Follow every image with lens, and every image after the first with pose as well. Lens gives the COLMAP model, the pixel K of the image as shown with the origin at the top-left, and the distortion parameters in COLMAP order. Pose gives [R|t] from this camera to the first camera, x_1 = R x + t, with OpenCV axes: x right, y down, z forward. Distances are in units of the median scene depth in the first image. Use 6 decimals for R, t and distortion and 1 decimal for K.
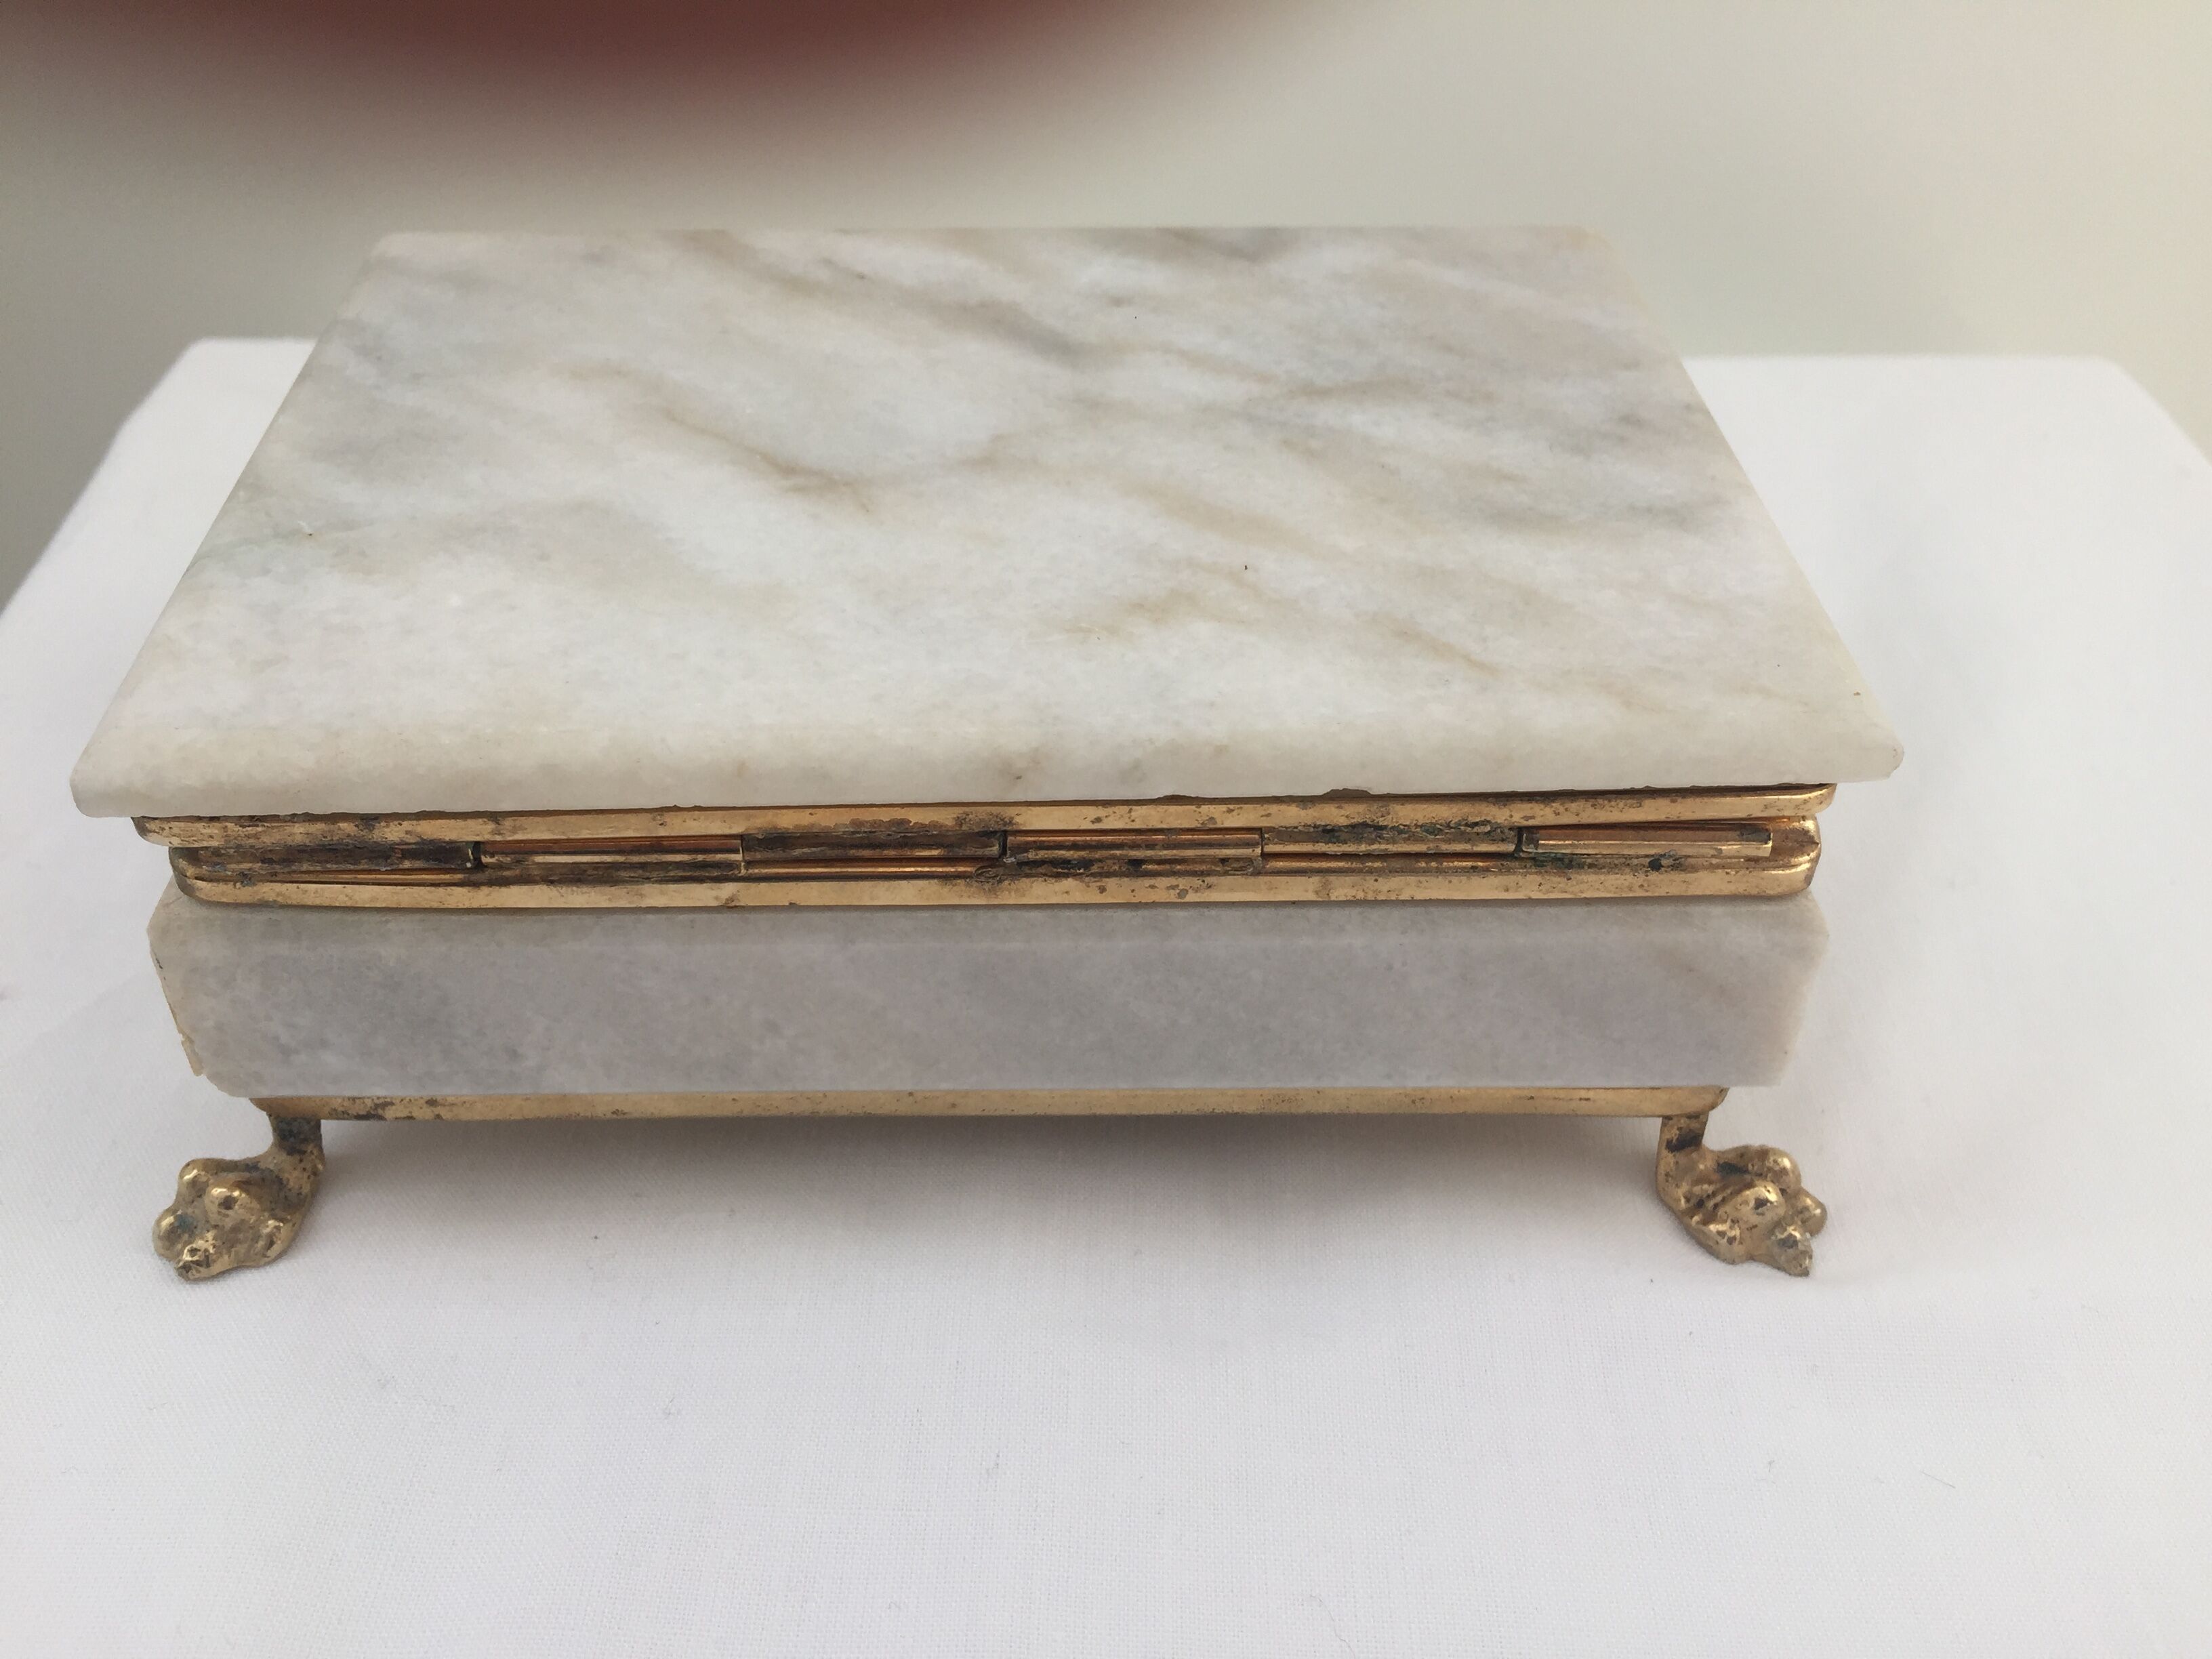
lens RADIAL K [[1925.7, 0, 1106.0], [0, 1925.7, 828.3], [0, 0, 1]] dist [0.061120, -0.113076]
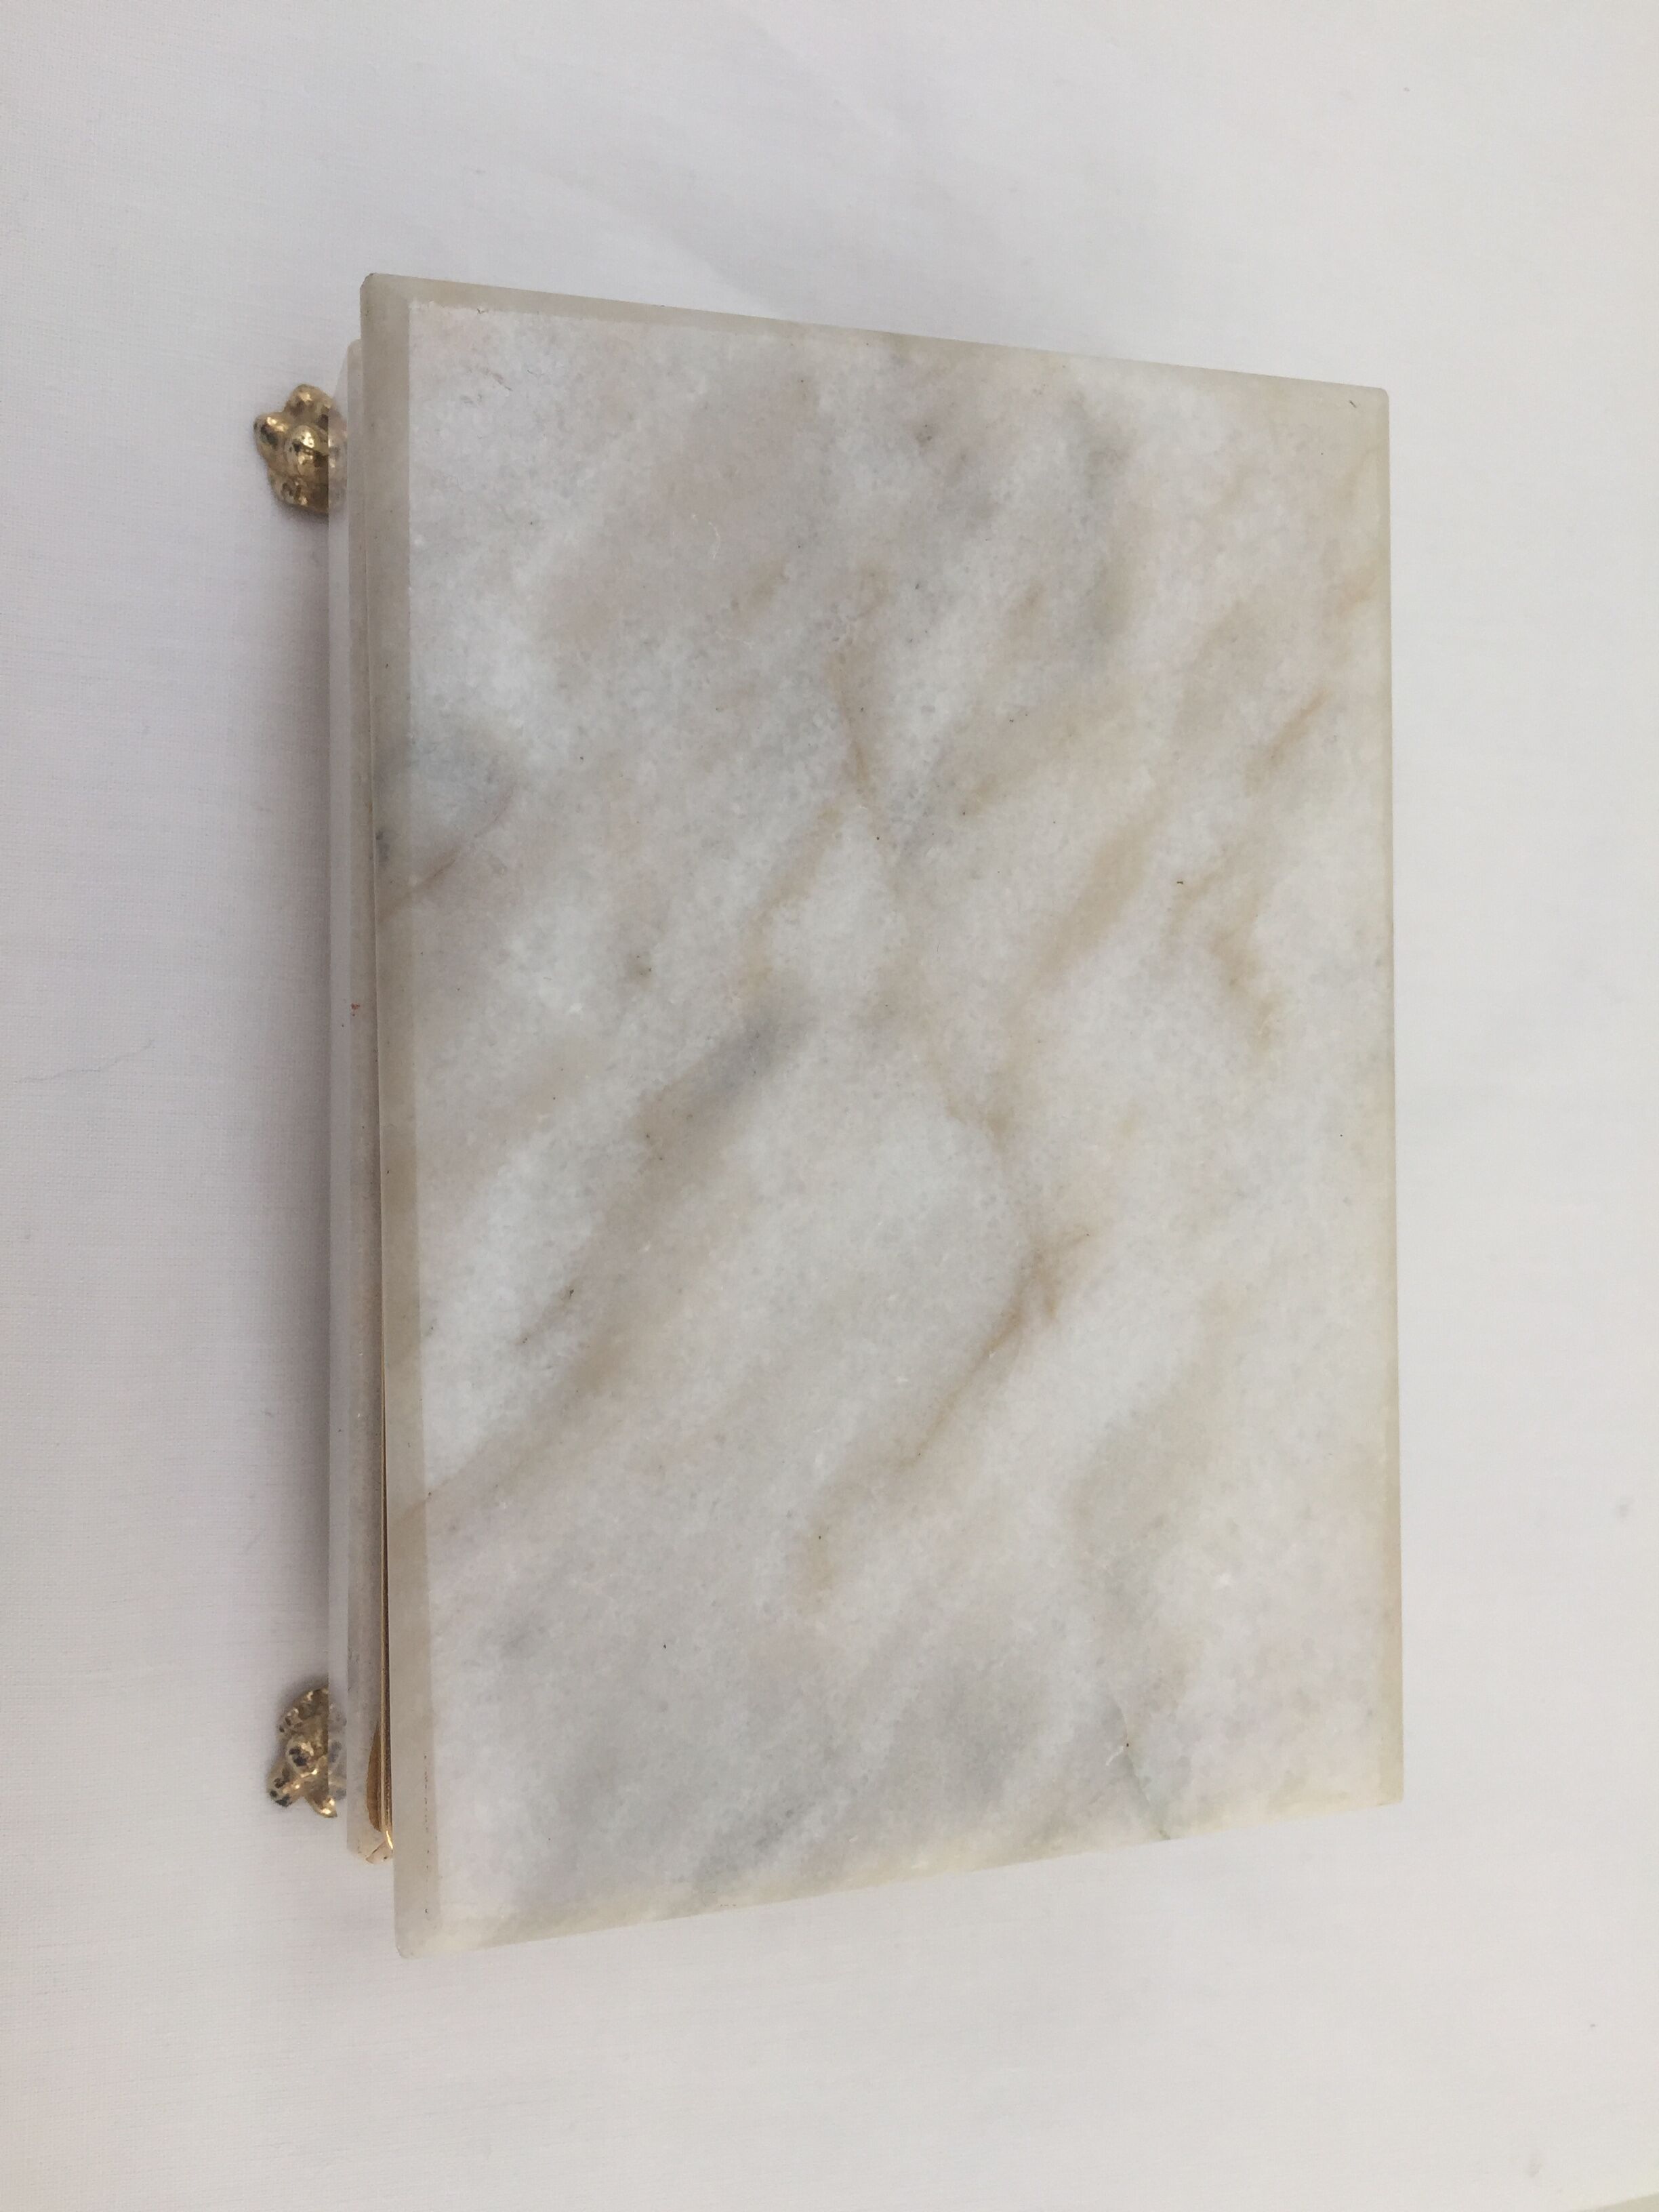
lens RADIAL K [[1925.7, 0, 829.7], [0, 1925.7, 1109.4], [0, 0, 1]] dist [0.061120, -0.113076]
pose [[0.029330, -0.999540, -0.007674, -0.049813], [0.373357, 0.003833, 0.927680, -1.134282], [-0.927224, -0.030074, 0.373298, 0.711842]]
